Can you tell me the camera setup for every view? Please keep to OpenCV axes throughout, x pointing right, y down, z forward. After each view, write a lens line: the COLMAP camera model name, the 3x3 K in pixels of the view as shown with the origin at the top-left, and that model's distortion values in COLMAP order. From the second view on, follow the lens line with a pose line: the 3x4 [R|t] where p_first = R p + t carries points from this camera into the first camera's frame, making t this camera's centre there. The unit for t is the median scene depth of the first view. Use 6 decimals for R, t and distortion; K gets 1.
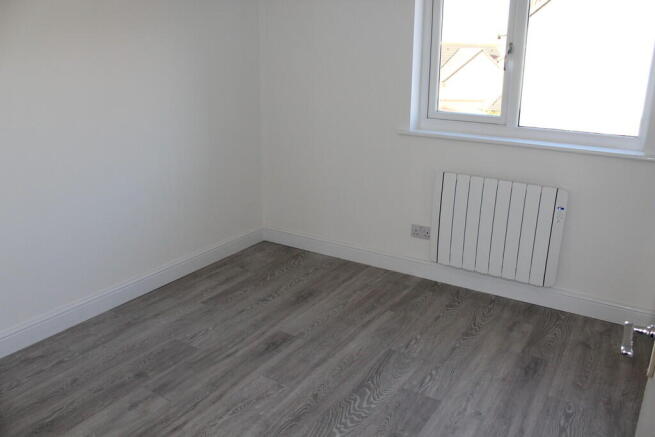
lens RADIAL K [[541.9, 0, 327.1], [0, 541.9, 217.5], [0, 0, 1]] dist [-0.167769, 0.158947]
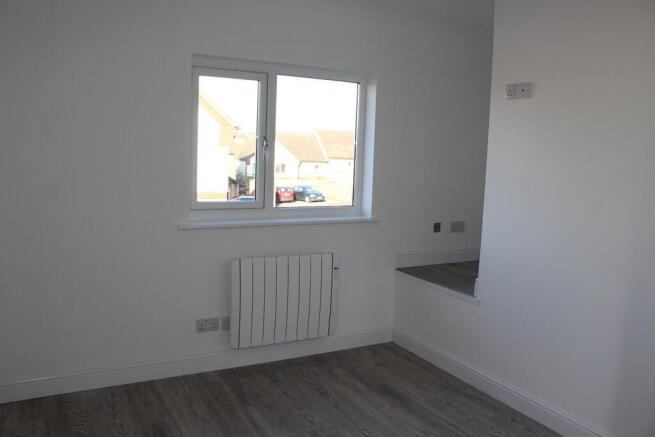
lens RADIAL K [[541.9, 0, 327.1], [0, 541.9, 217.5], [0, 0, 1]] dist [-0.167769, 0.158947]
pose [[0.487783, -0.108697, 0.866171, -0.591635], [0.230454, 0.973053, -0.007670, -0.115988], [-0.841997, 0.203354, 0.499688, 0.320046]]
